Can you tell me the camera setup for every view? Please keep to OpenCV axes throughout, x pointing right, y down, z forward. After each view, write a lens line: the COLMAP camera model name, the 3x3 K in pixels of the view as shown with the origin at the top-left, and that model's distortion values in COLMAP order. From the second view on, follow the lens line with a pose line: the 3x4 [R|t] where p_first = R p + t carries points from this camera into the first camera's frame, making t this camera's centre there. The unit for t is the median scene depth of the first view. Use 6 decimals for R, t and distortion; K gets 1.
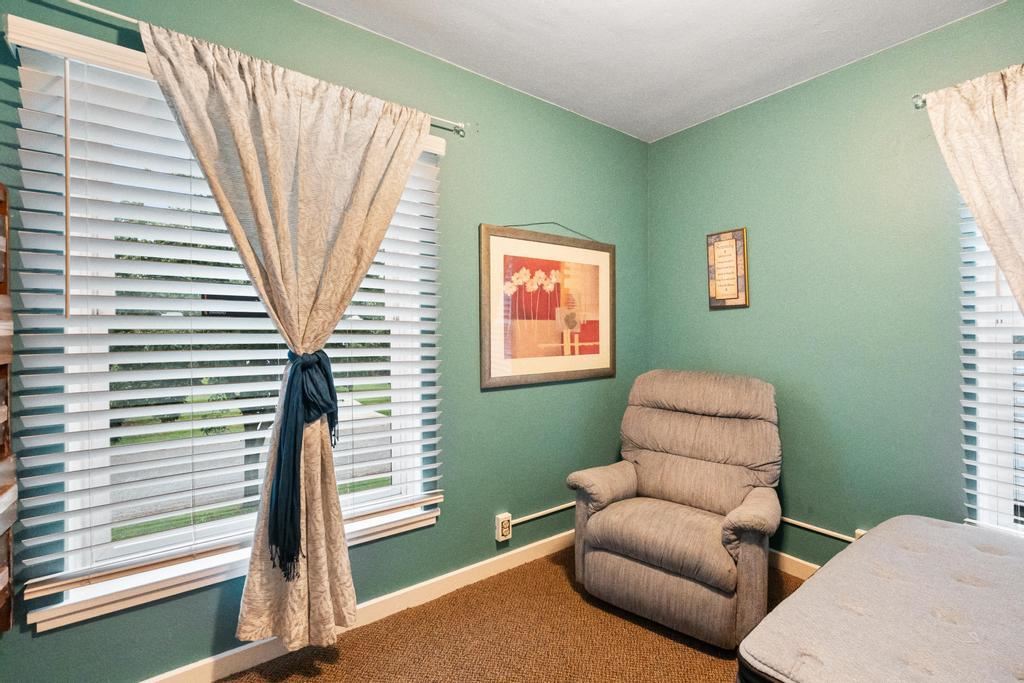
lens RADIAL K [[453.7, 0, 508.6], [0, 453.7, 327.9], [0, 0, 1]] dist [-0.008929, 0.000969]
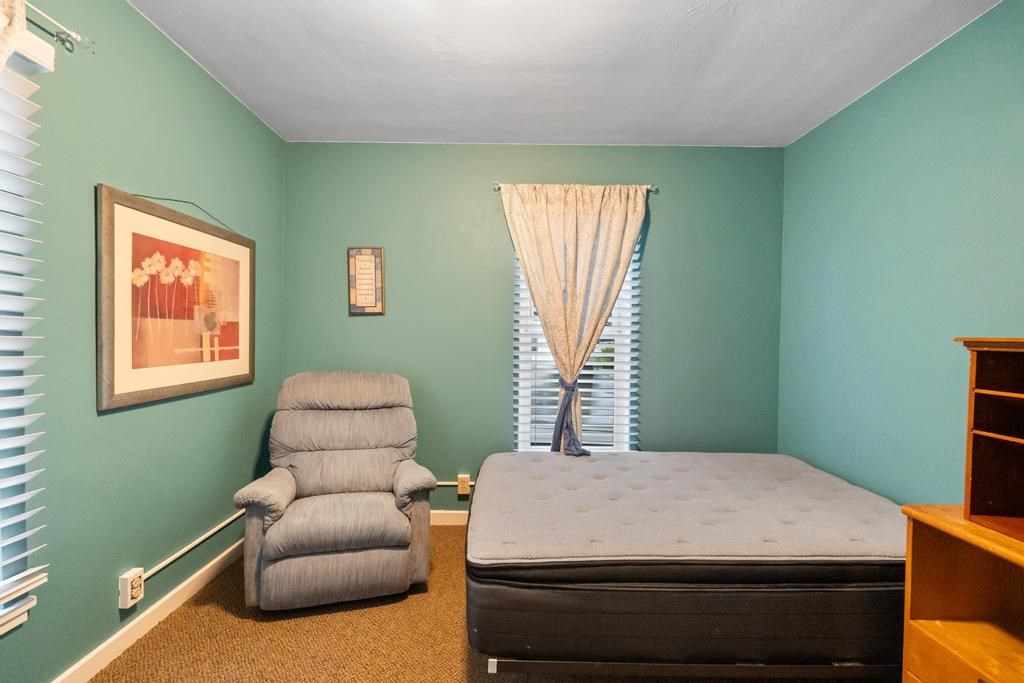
lens RADIAL K [[453.7, 0, 514.3], [0, 453.7, 341.8], [0, 0, 1]] dist [-0.008929, 0.000969]
pose [[0.573170, -0.005234, 0.819420, -0.264080], [-0.012916, 0.999798, 0.015421, 0.002526], [-0.819335, -0.019423, 0.572986, 0.039905]]
